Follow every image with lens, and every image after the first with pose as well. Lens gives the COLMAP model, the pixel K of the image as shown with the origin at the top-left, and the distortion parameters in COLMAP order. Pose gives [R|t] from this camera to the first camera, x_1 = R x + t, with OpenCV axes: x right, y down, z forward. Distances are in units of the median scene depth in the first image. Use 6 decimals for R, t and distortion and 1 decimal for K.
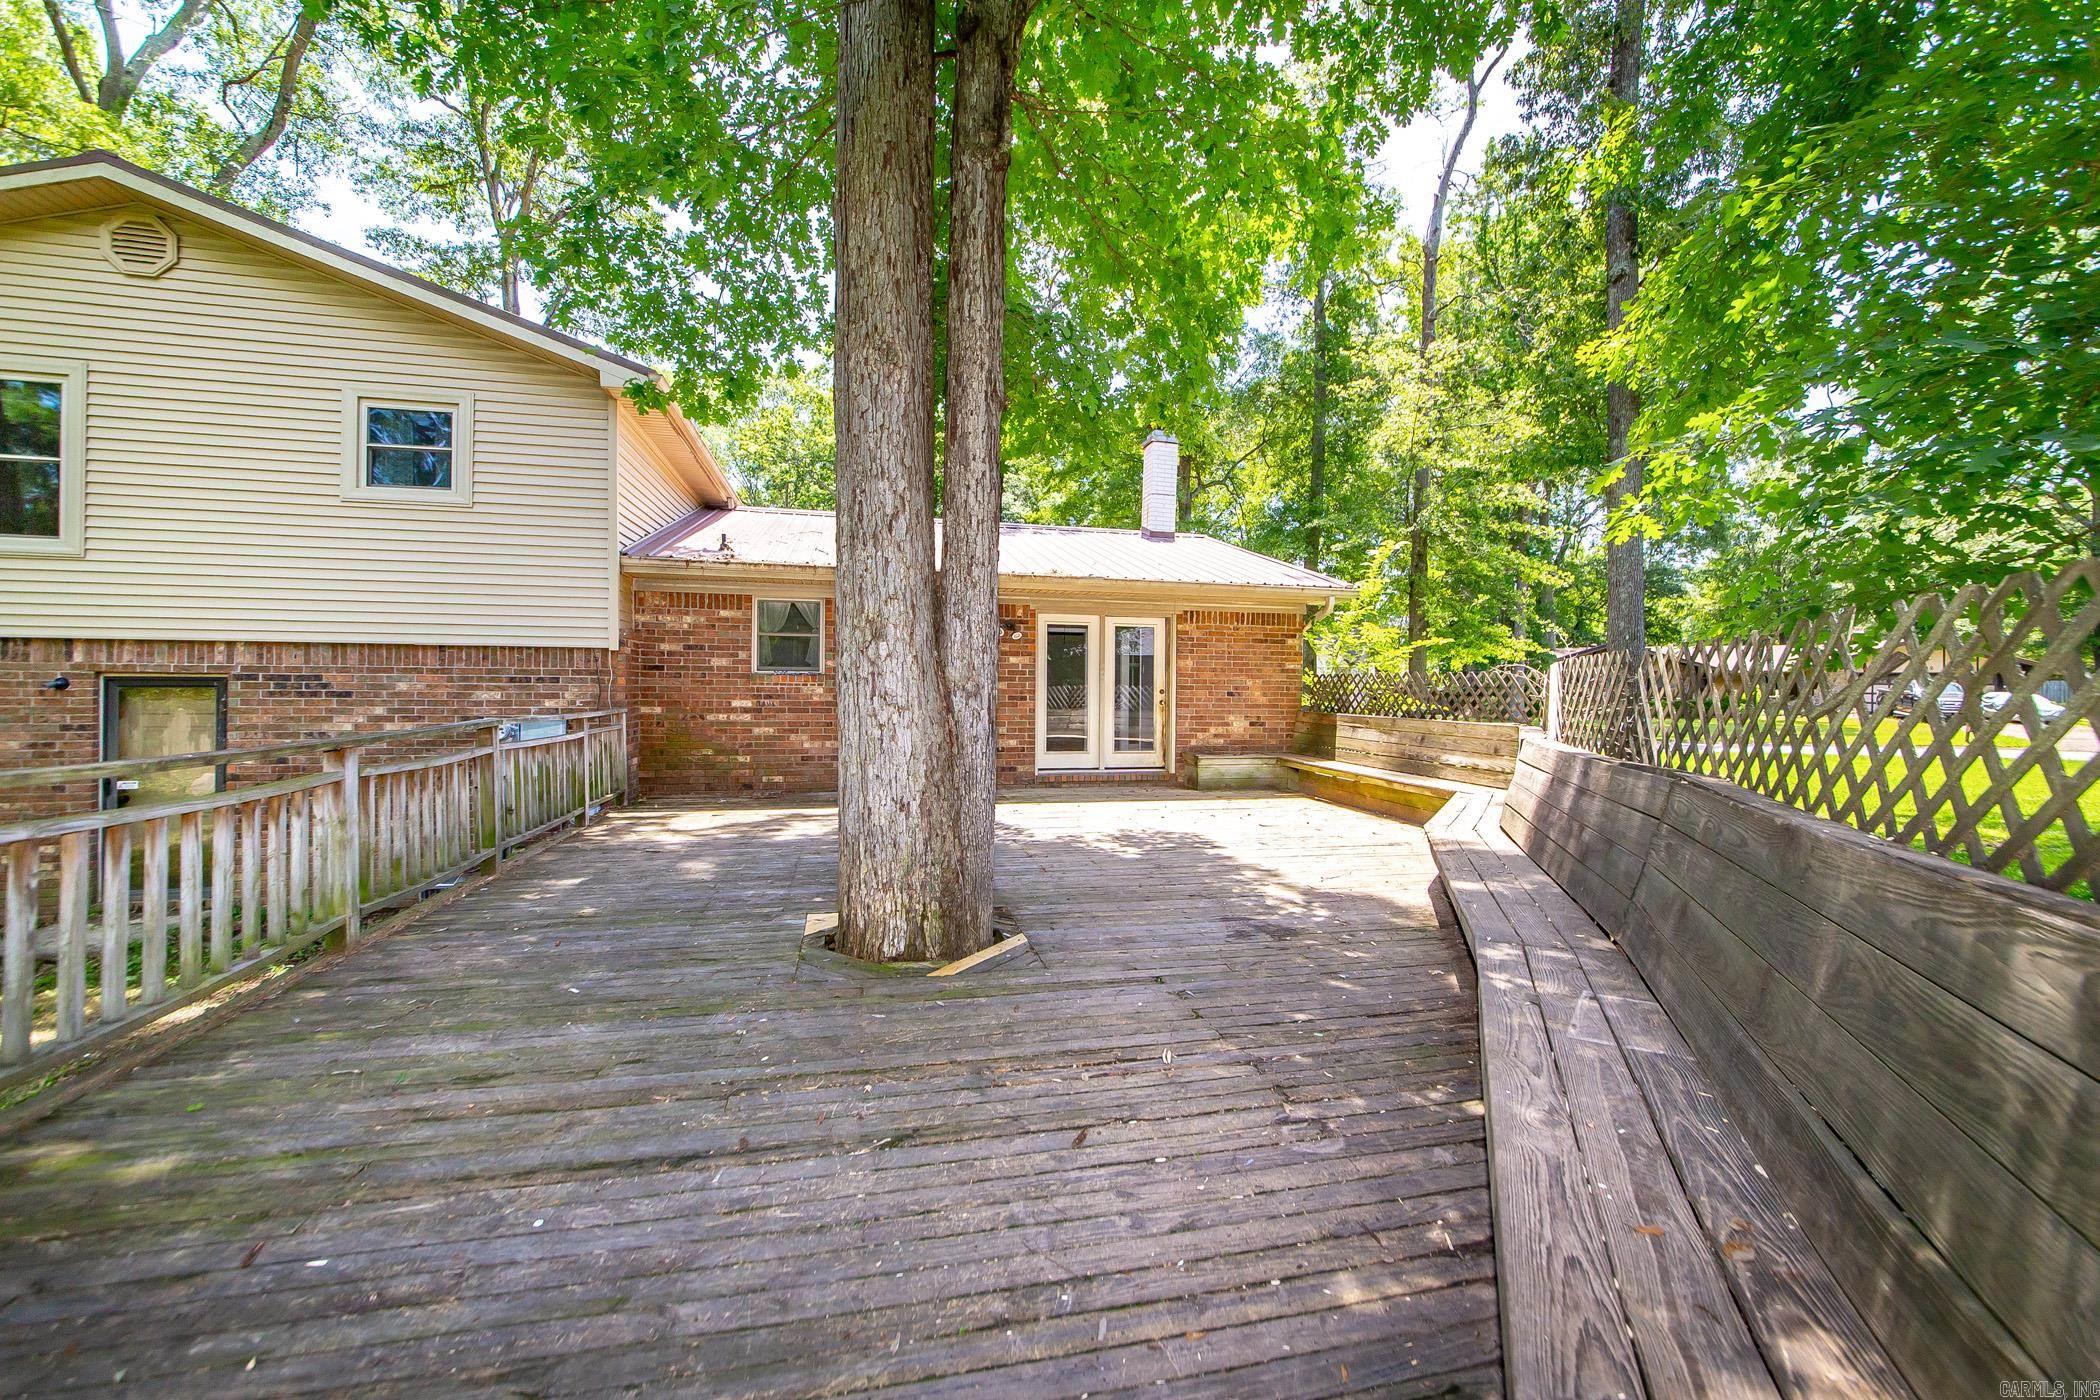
lens RADIAL K [[814.5, 0, 1046.0], [0, 814.5, 697.9], [0, 0, 1]] dist [-0.022999, -0.000241]
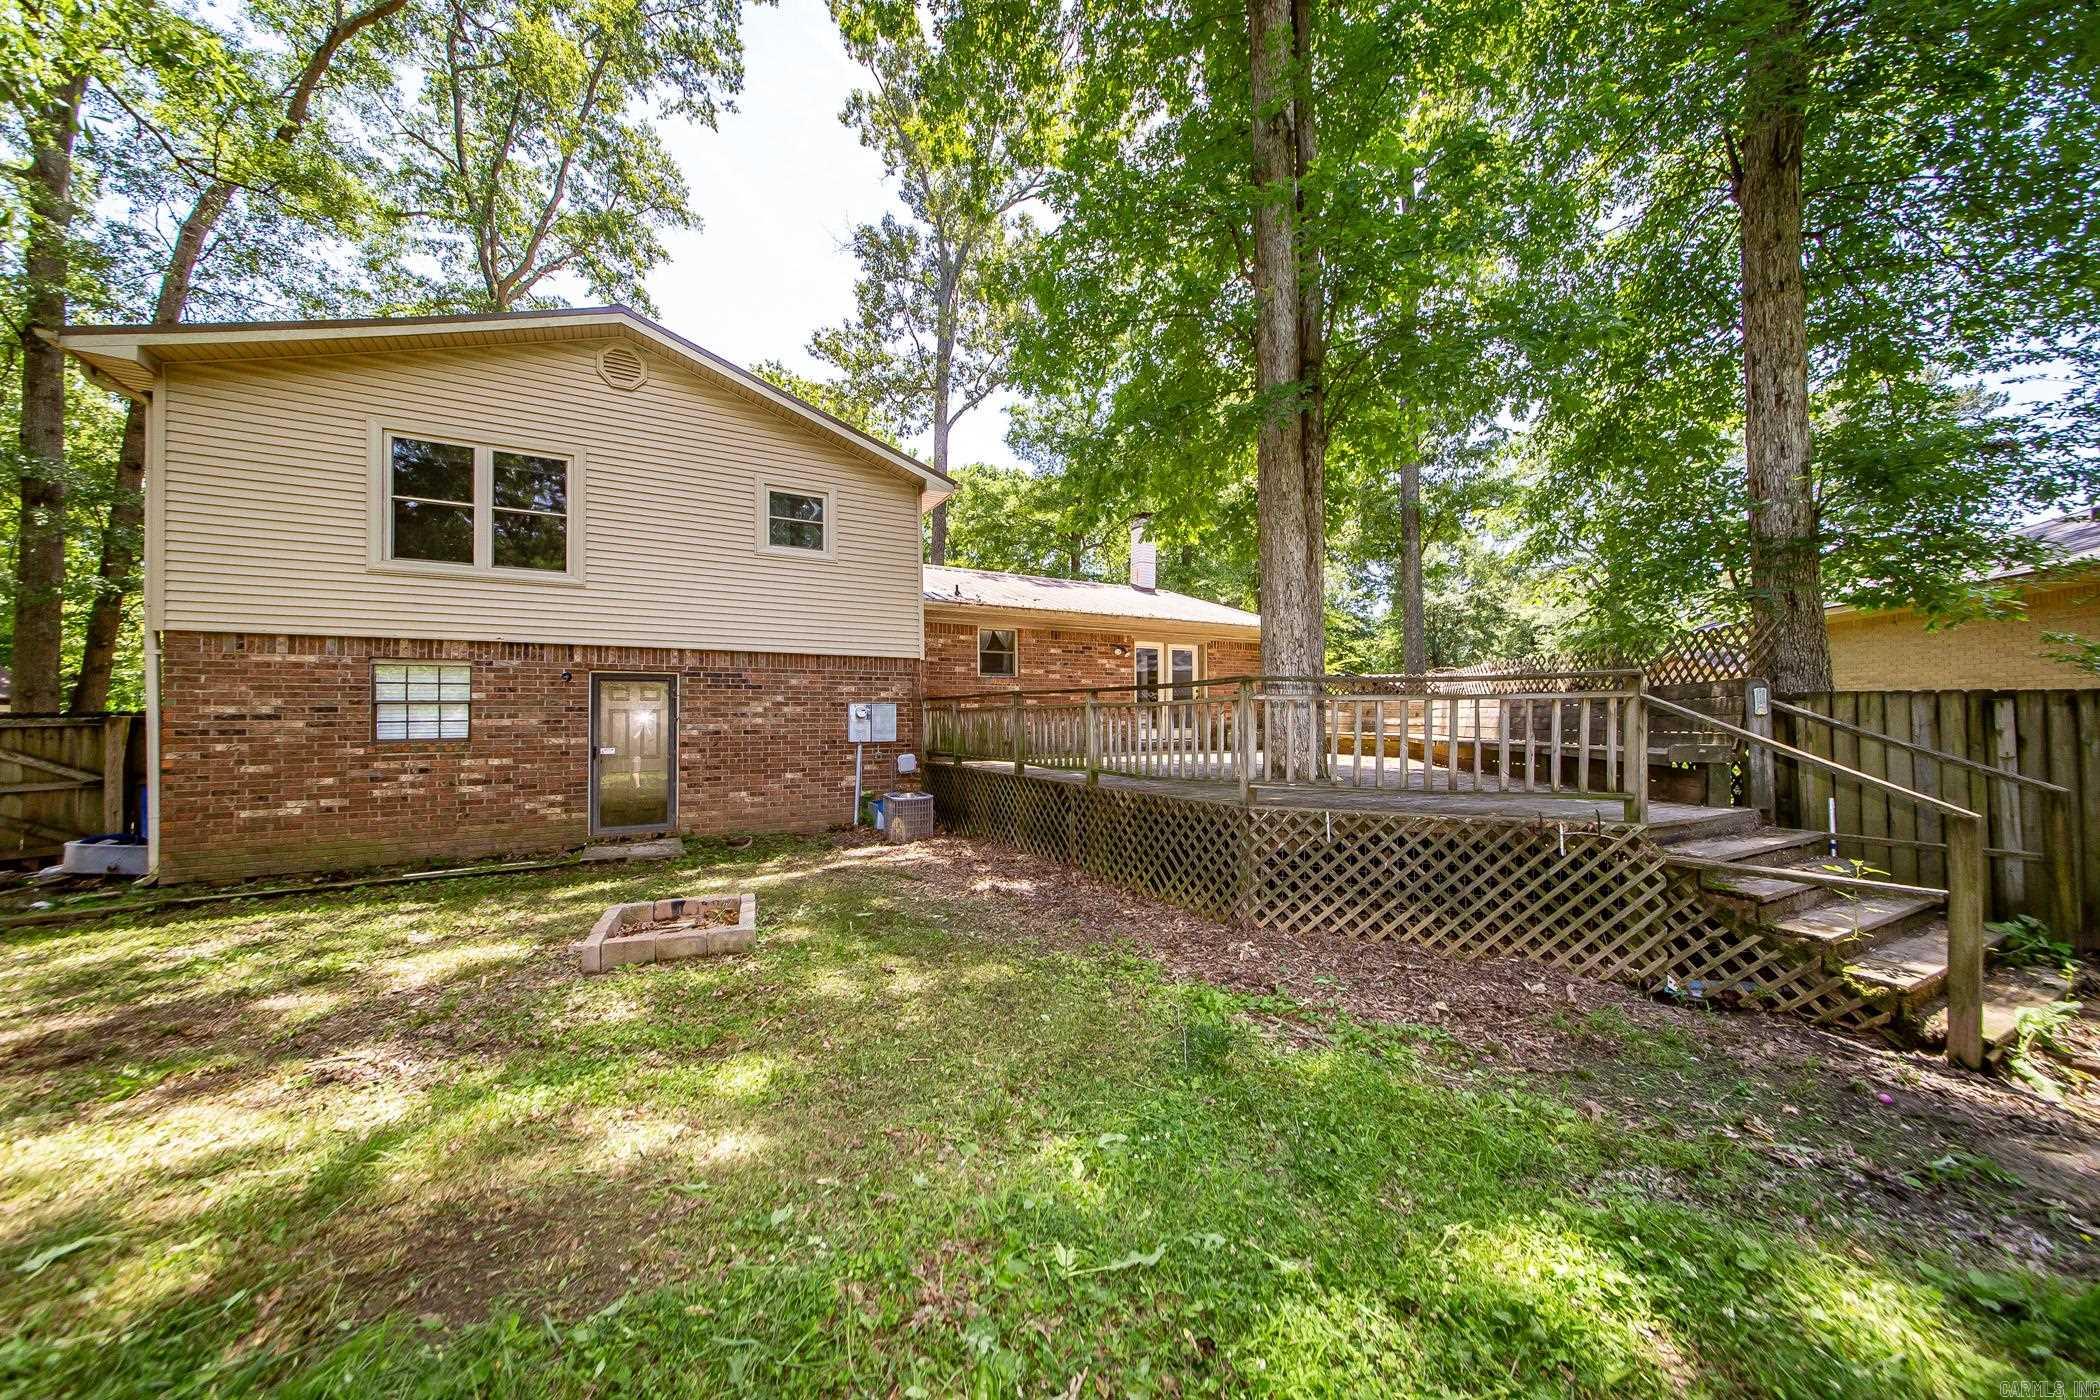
lens RADIAL K [[740.9, 0, 1054.8], [0, 740.9, 702.8], [0, 0, 1]] dist [-0.007642, 0.002379]
pose [[0.962816, -0.005103, 0.270110, -0.719802], [0.011905, 0.999652, -0.023549, 0.062286], [-0.269895, 0.025890, 0.962542, -0.439514]]
